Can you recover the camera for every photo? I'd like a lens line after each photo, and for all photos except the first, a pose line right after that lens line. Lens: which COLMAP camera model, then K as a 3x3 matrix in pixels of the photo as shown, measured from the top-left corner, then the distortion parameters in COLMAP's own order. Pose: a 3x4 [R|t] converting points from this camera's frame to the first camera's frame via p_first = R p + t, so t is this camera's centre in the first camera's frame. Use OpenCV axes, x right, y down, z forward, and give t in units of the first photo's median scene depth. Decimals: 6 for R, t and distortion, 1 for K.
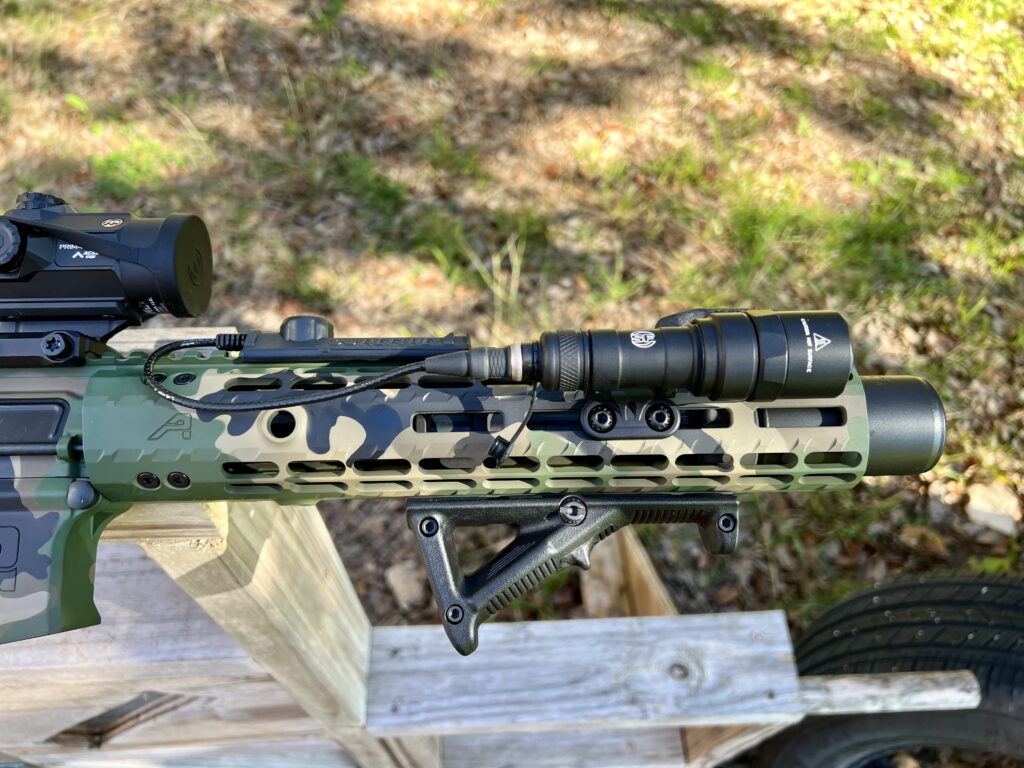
lens RADIAL K [[787.7, 0, 512.0], [0, 787.7, 384.0], [0, 0, 1]] dist [0.015086, -0.031029]
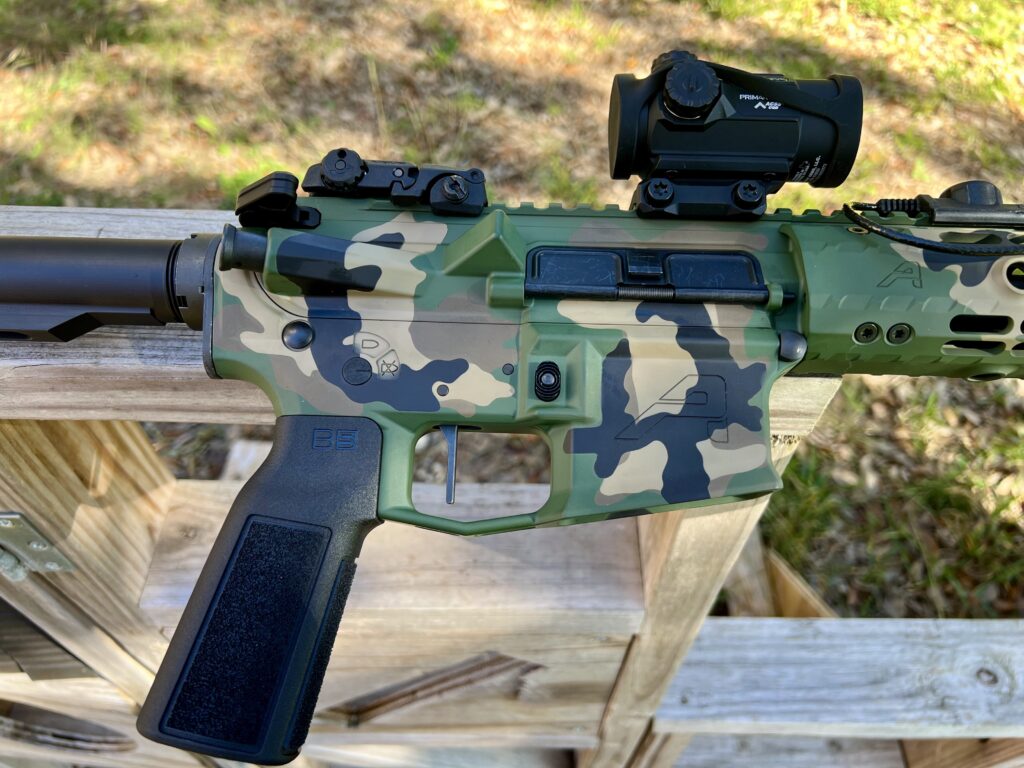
lens RADIAL K [[787.7, 0, 512.0], [0, 787.7, 384.0], [0, 0, 1]] dist [0.015086, -0.031029]
pose [[0.998350, 0.042963, -0.038100, -0.096915], [-0.045385, 0.996844, -0.065139, 0.030277], [0.035182, 0.066761, 0.997149, 0.006829]]
